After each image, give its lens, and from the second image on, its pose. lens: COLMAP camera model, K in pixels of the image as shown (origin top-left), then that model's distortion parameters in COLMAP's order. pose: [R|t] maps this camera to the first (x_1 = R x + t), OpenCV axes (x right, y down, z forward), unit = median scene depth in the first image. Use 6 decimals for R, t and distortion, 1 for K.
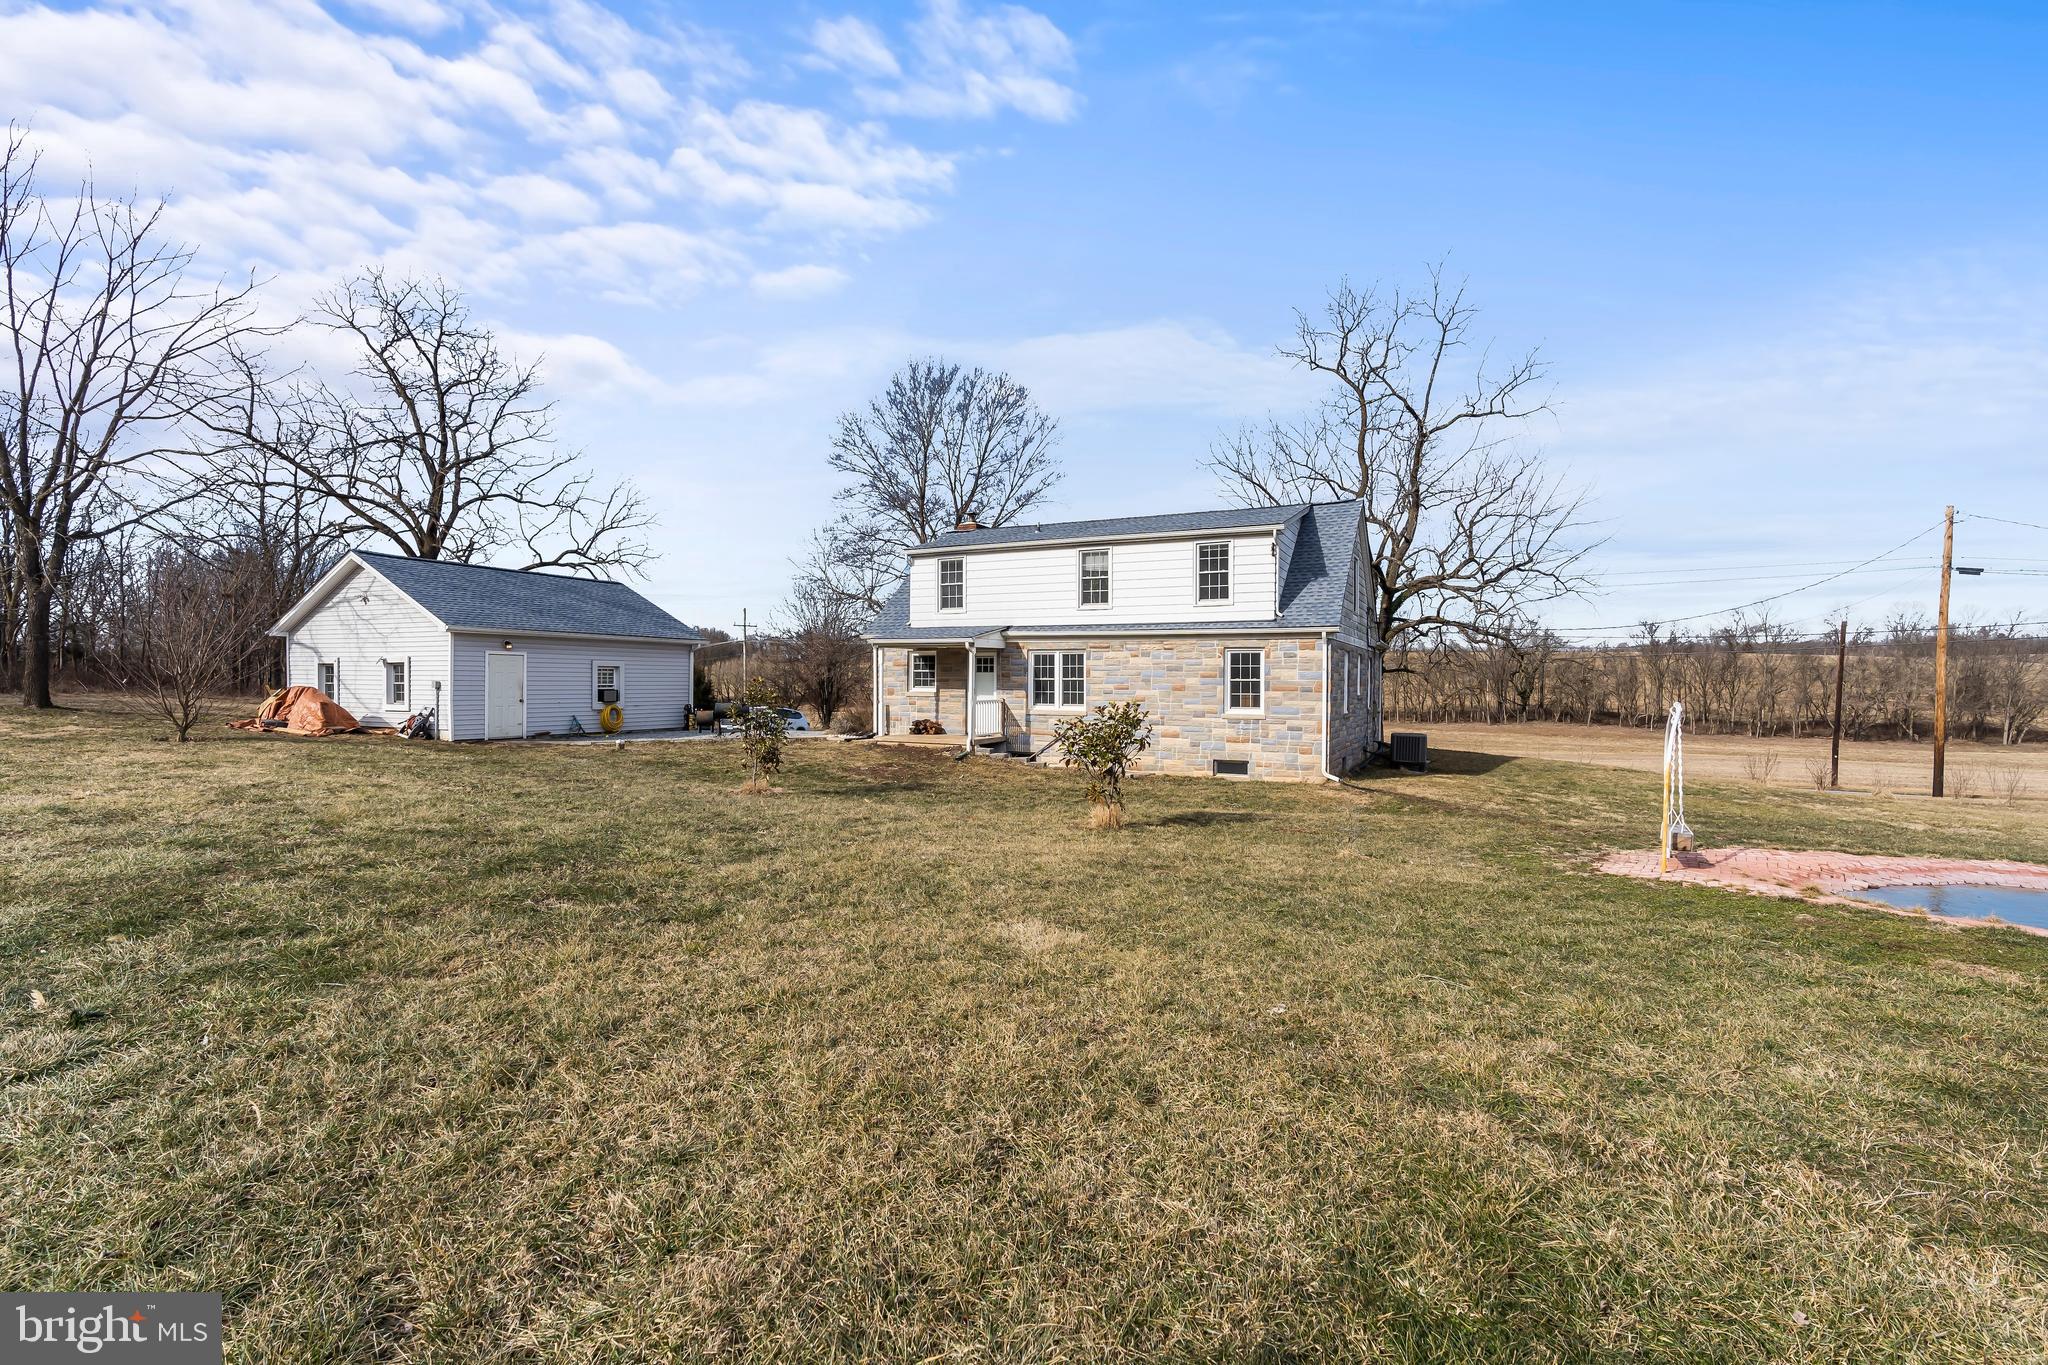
lens RADIAL K [[919.1, 0, 1026.9], [0, 919.1, 688.7], [0, 0, 1]] dist [0.001784, 0.000702]
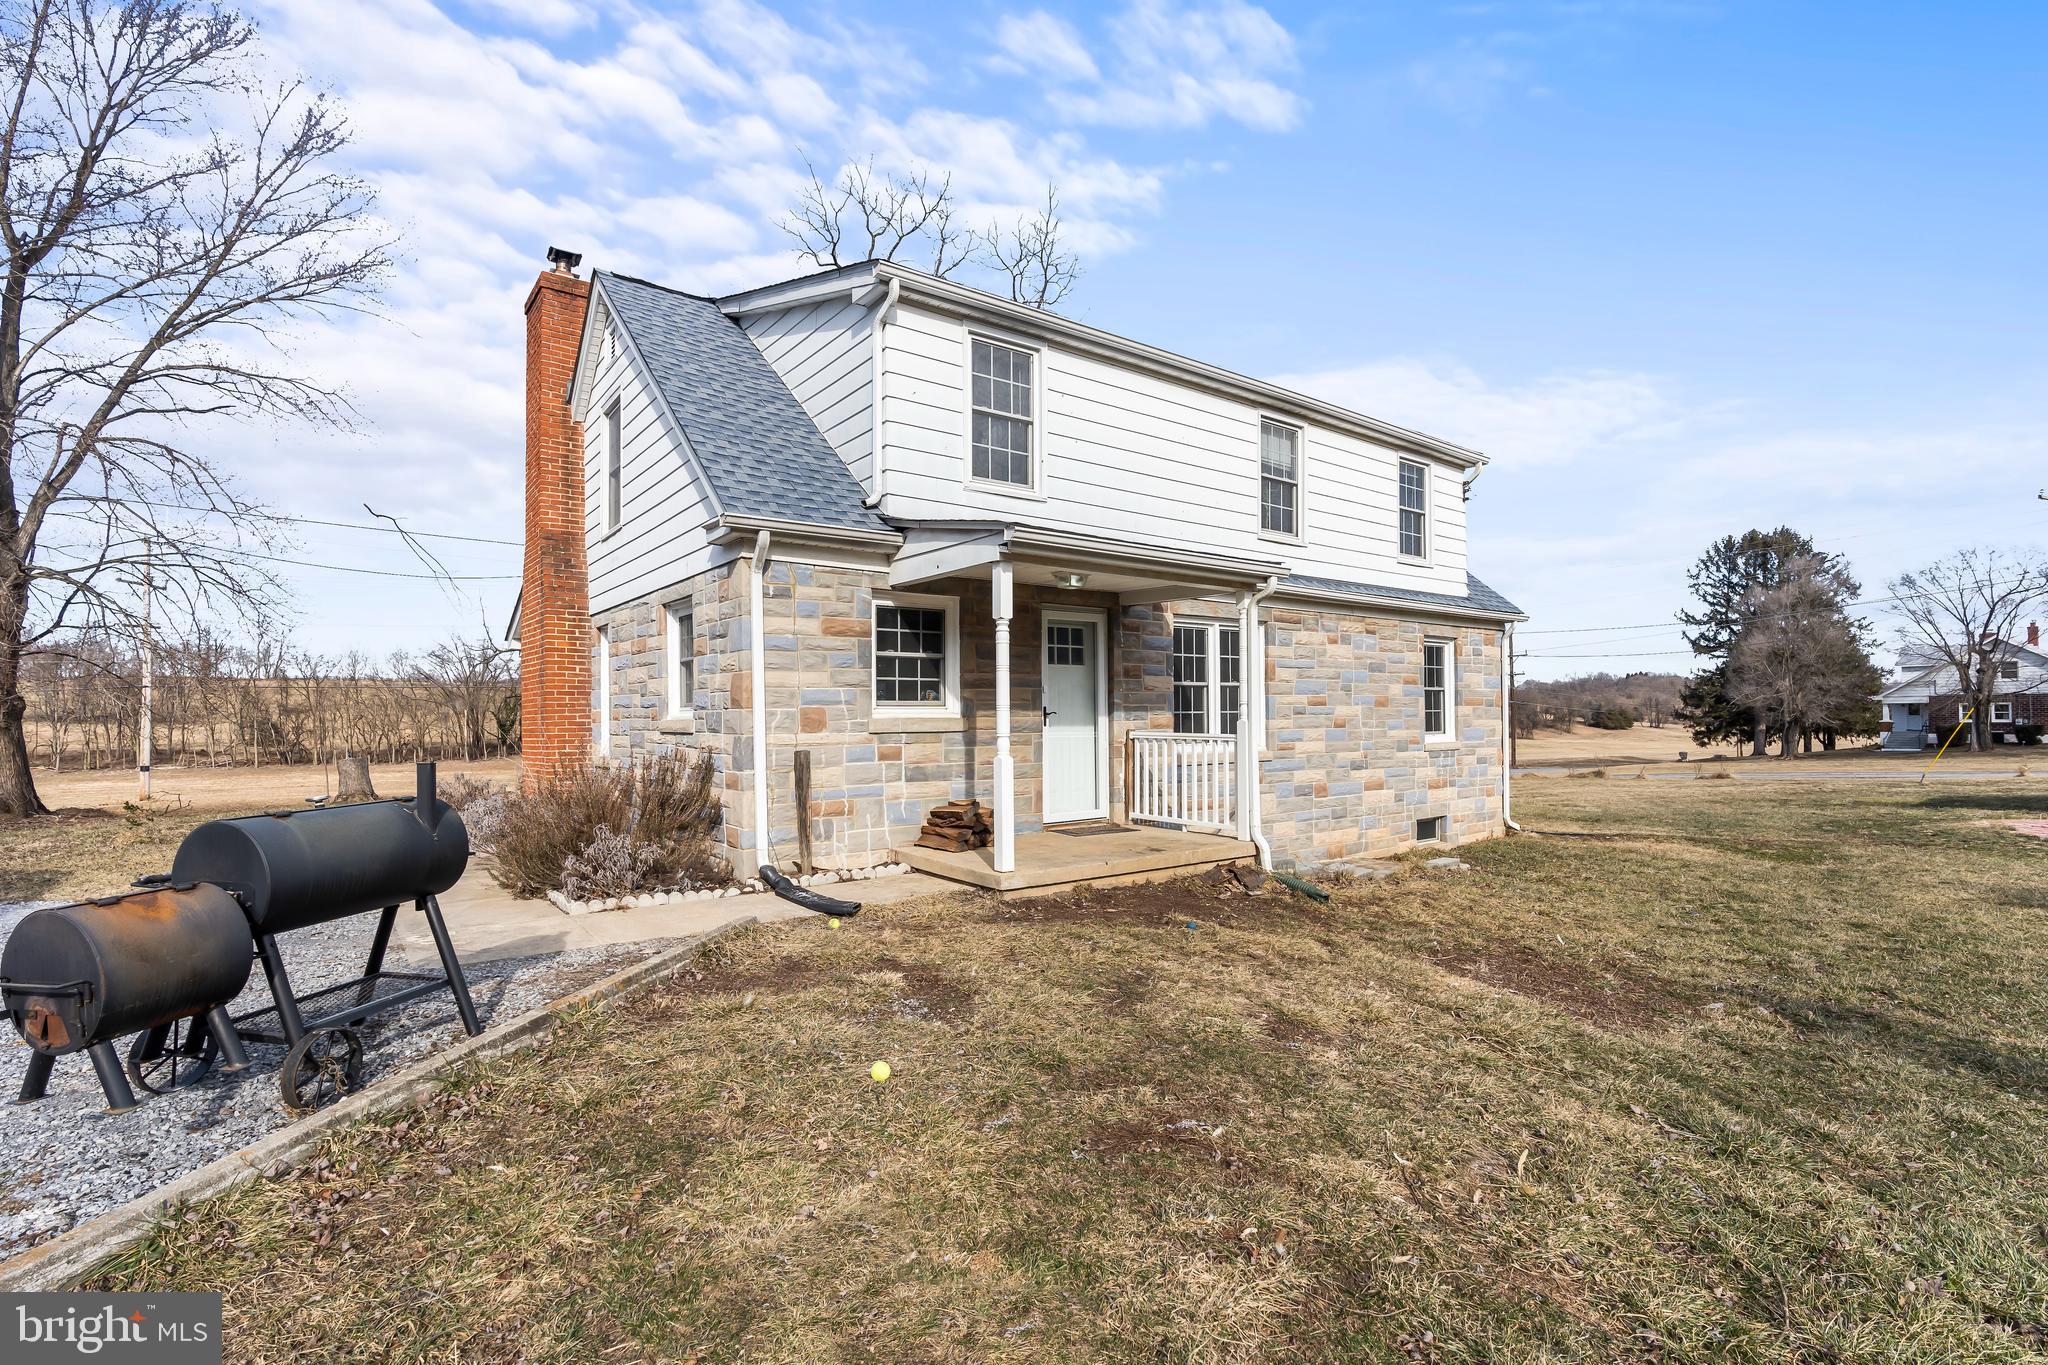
lens RADIAL K [[917.2, 0, 1017.6], [0, 917.2, 712.9], [0, 0, 1]] dist [-0.001131, -0.000125]
pose [[0.457119, -0.008196, 0.889368, -0.422793], [0.014491, 0.999893, 0.001766, 0.001874], [-0.889288, 0.012080, 0.457189, 0.893547]]
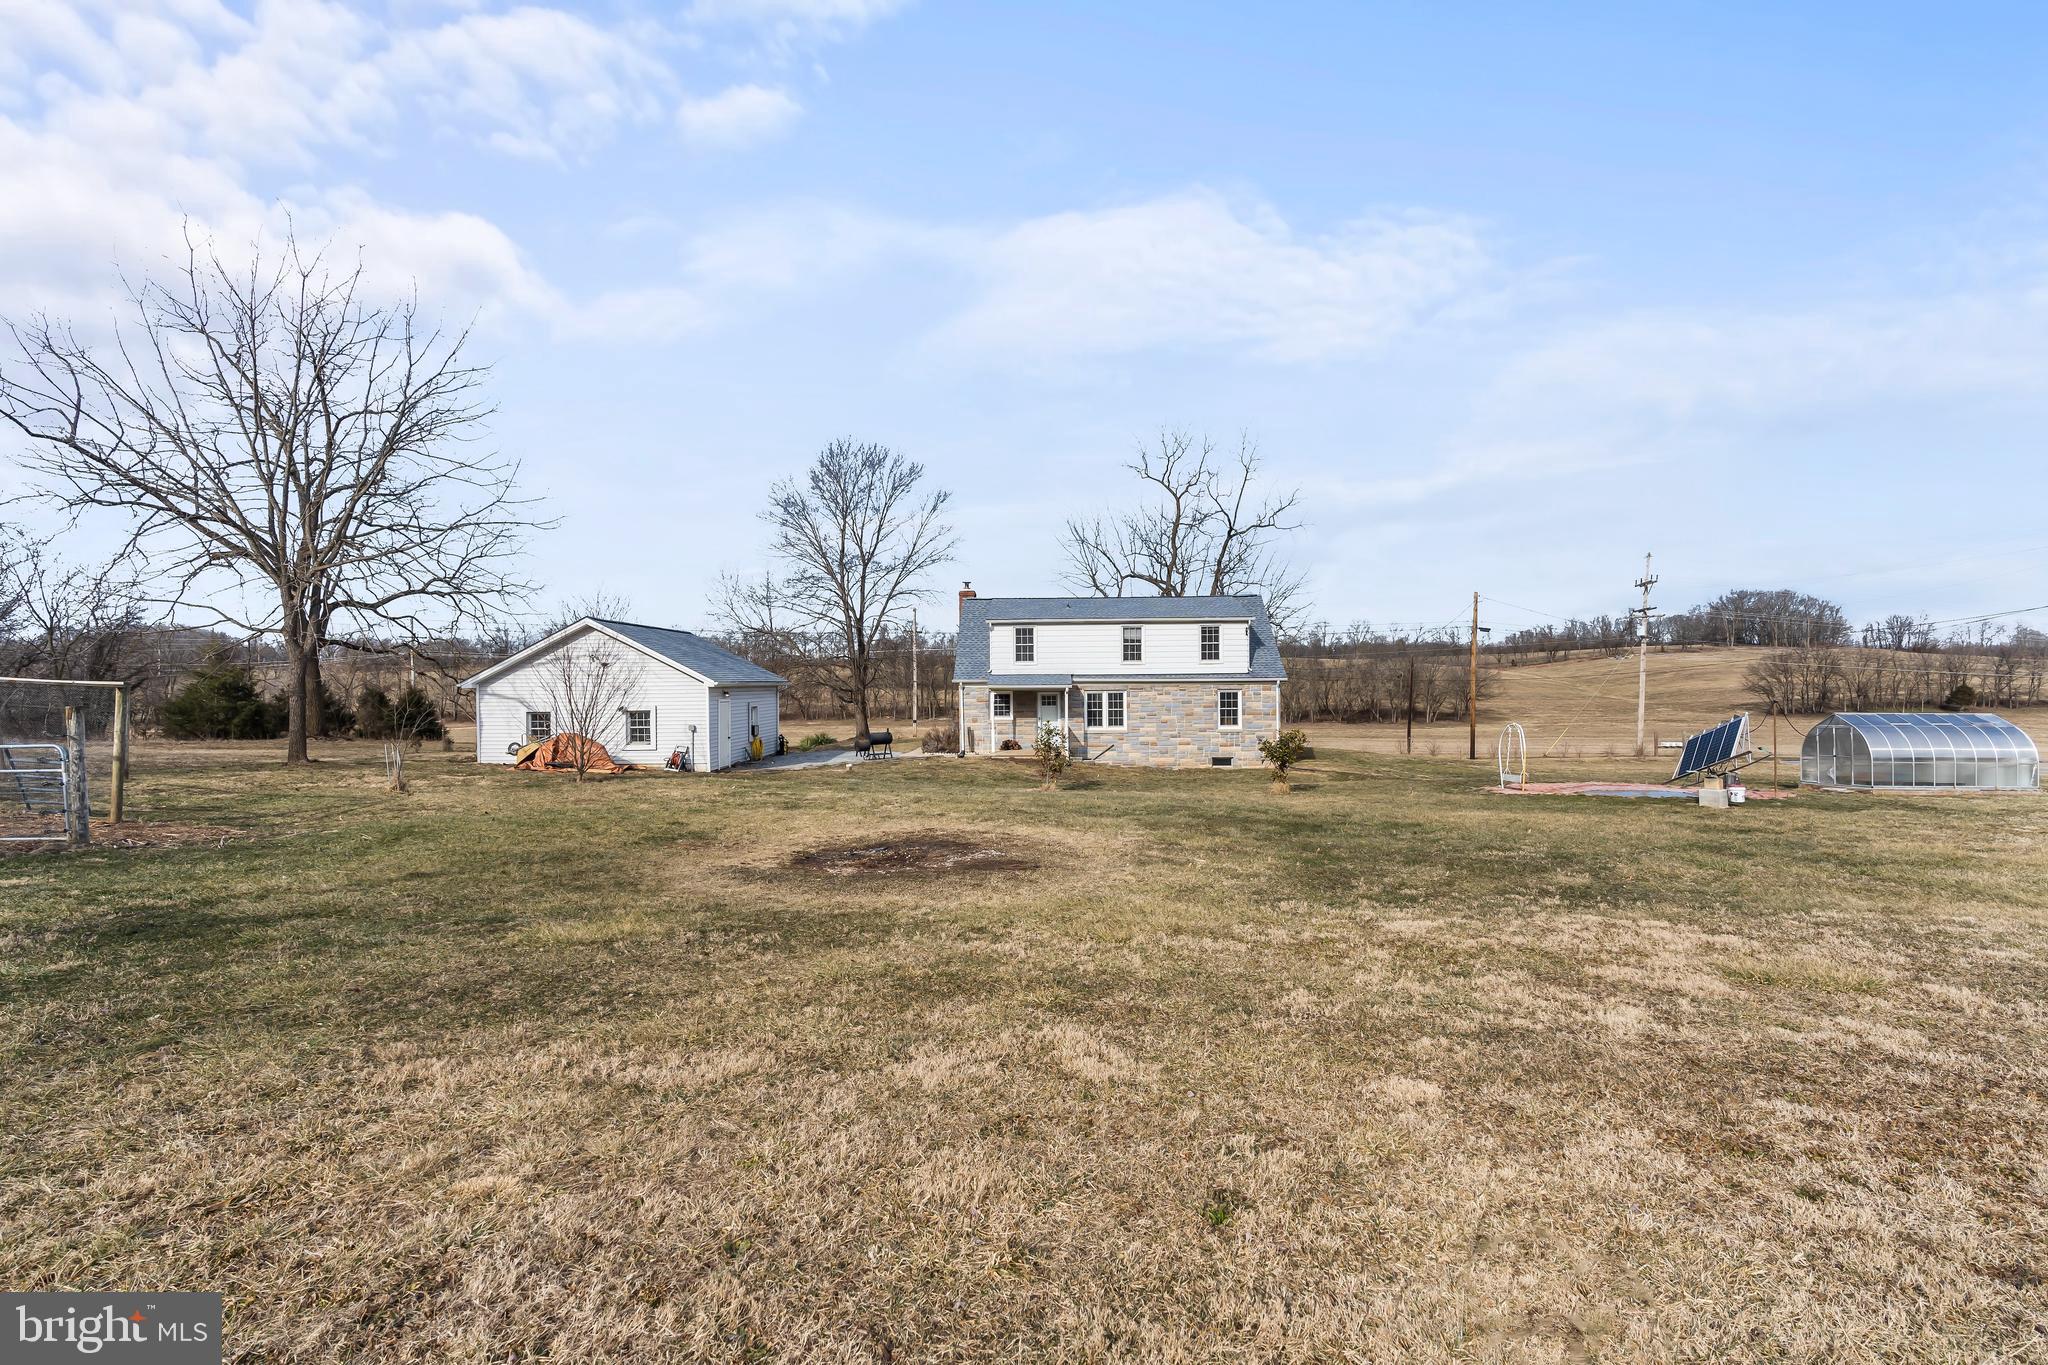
lens RADIAL K [[919.1, 0, 1026.9], [0, 919.1, 688.7], [0, 0, 1]] dist [0.001784, 0.000702]
pose [[0.910407, -0.017207, 0.413356, -0.722301], [0.018029, 0.999836, 0.001912, -0.050991], [-0.413321, 0.005711, 0.910567, -0.334151]]
